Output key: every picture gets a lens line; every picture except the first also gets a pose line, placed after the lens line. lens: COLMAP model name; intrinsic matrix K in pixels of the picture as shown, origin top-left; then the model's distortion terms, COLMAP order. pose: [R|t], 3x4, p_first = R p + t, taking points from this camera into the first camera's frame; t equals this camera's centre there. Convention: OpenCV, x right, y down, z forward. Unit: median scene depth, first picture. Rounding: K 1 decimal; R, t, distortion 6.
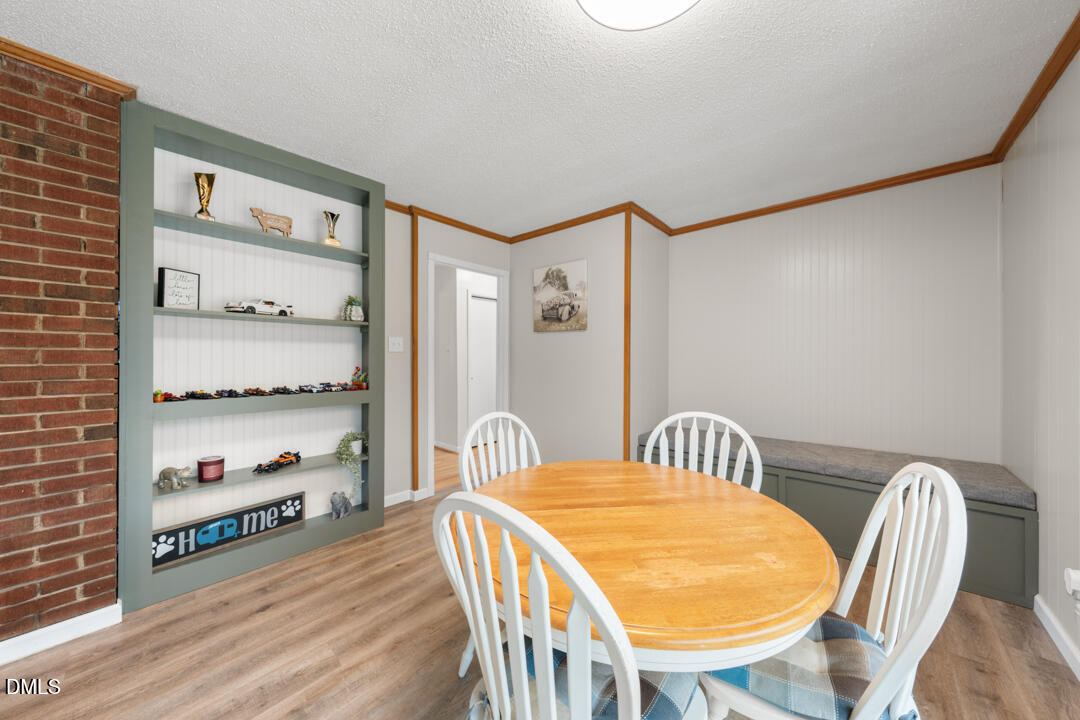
lens RADIAL K [[363.3, 0, 541.4], [0, 363.3, 355.0], [0, 0, 1]] dist [-0.003367, 0.000087]
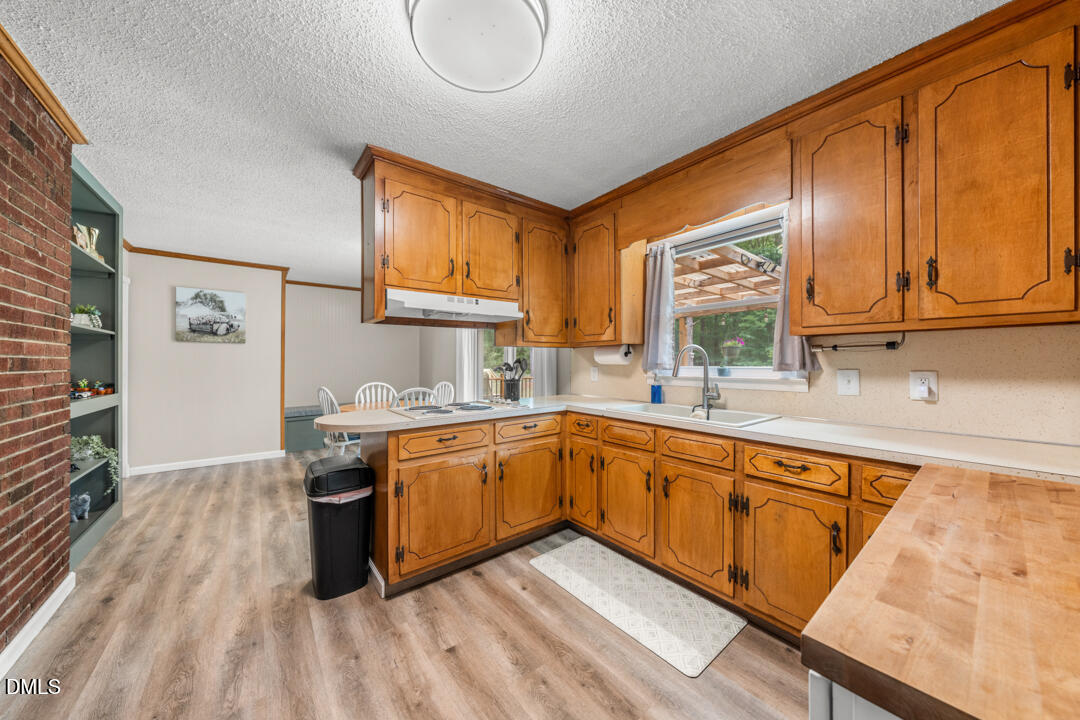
lens RADIAL K [[363.3, 0, 544.7], [0, 363.3, 361.2], [0, 0, 1]] dist [-0.003367, 0.000087]
pose [[0.161700, -0.001261, 0.986839, -1.648562], [-0.002824, 0.999994, 0.001741, -0.008654], [-0.986836, -0.003069, 0.161696, -0.571821]]
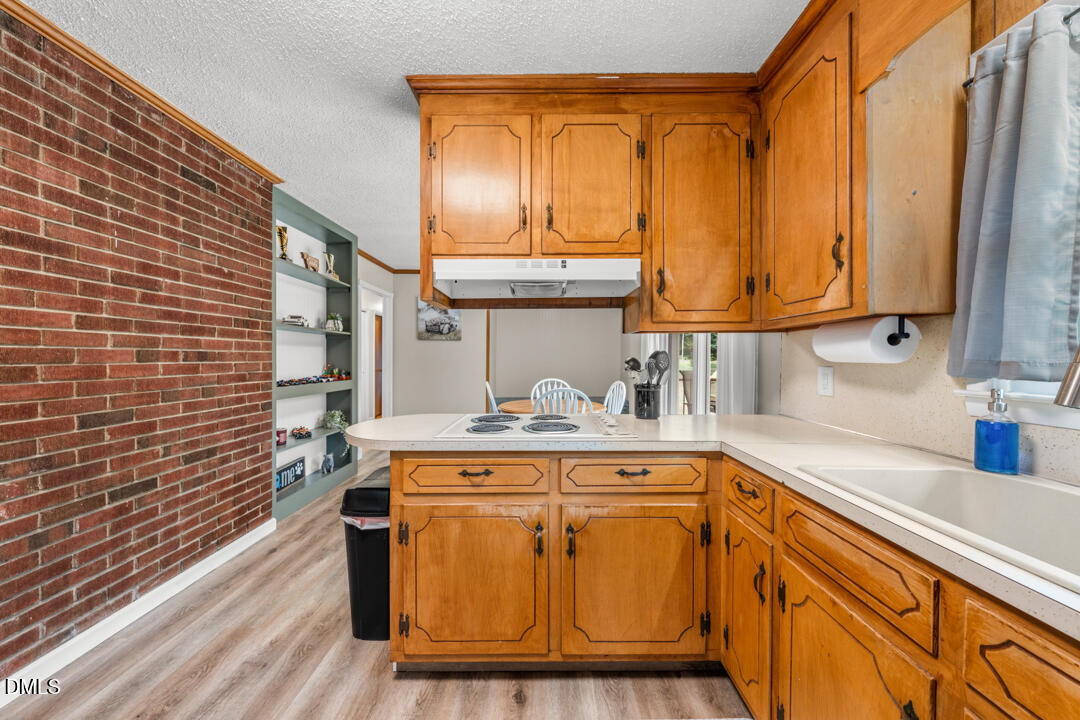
lens RADIAL K [[363.3, 0, 543.5], [0, 363.3, 359.8], [0, 0, 1]] dist [-0.003367, 0.000087]
pose [[0.743981, -0.004031, 0.668189, -1.060065], [-0.005179, 0.999917, 0.011799, -0.004687], [-0.668181, -0.012239, 0.743898, -0.709752]]
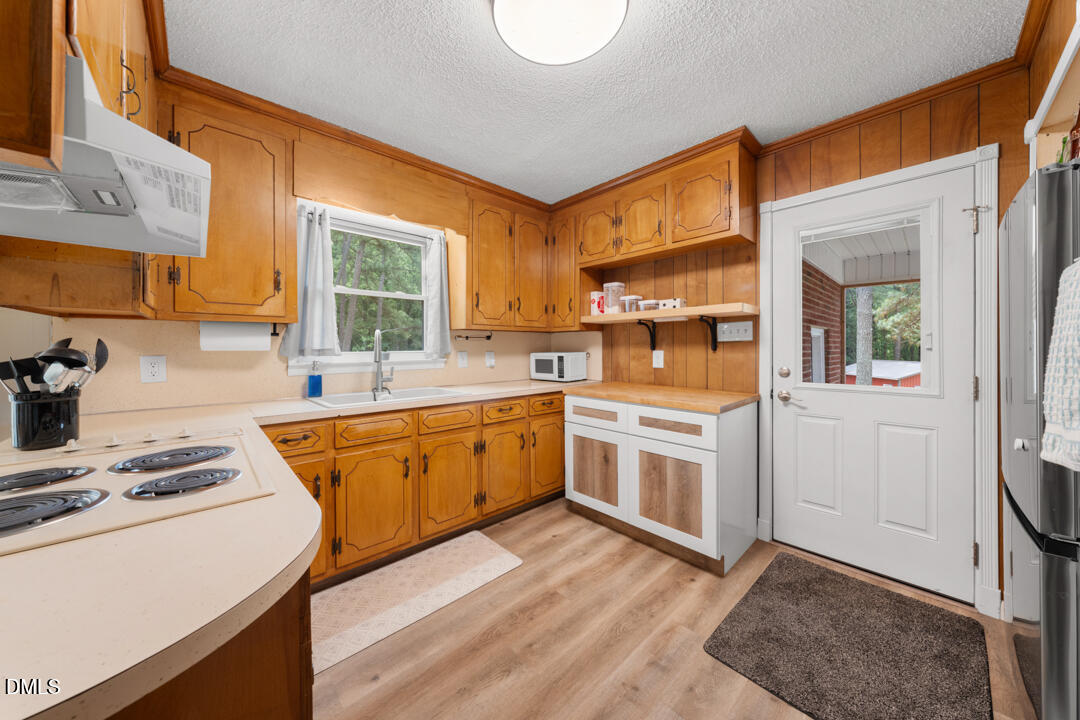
lens RADIAL K [[363.3, 0, 537.4], [0, 363.3, 350.1], [0, 0, 1]] dist [-0.003367, 0.000087]
pose [[-0.995122, -0.000938, 0.098651, -1.069117], [-0.000532, 0.999991, 0.004144, -0.000553], [-0.098654, 0.004071, -0.995113, 0.249181]]
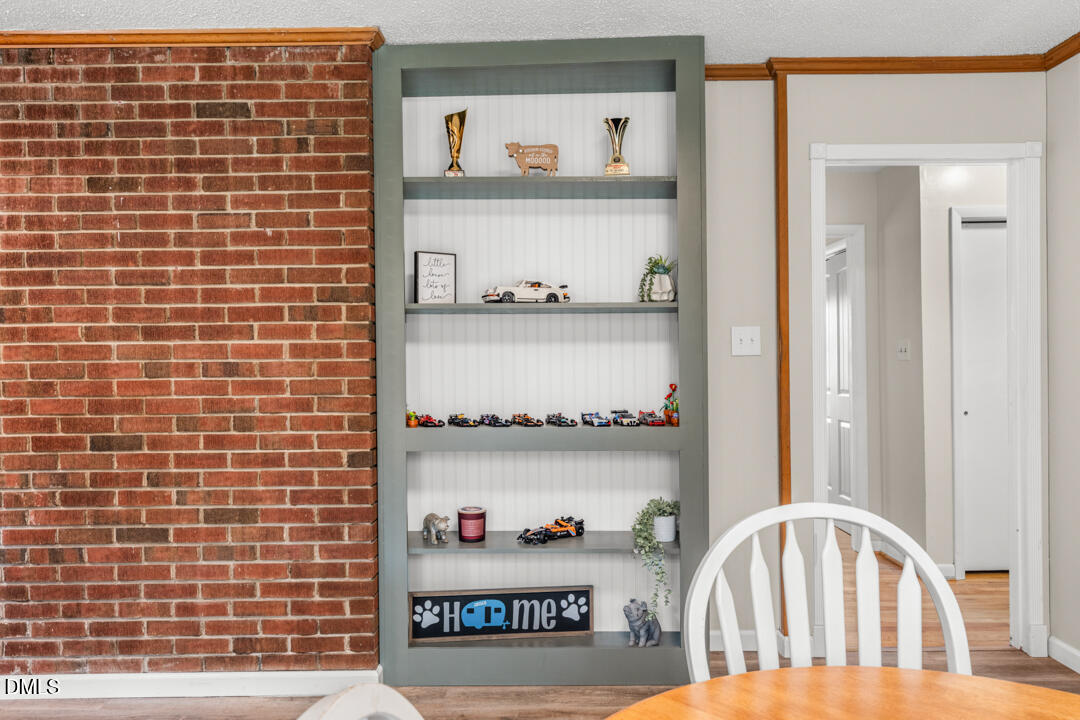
lens RADIAL K [[675.9, 0, 548.0], [0, 675.9, 369.2], [0, 0, 1]] dist [-0.001252, 0.003100]
pose [[0.666214, -0.003165, -0.745754, 0.180081], [0.013549, 0.999877, 0.007860, -0.000394], [0.745637, -0.015340, 0.666175, 0.222193]]
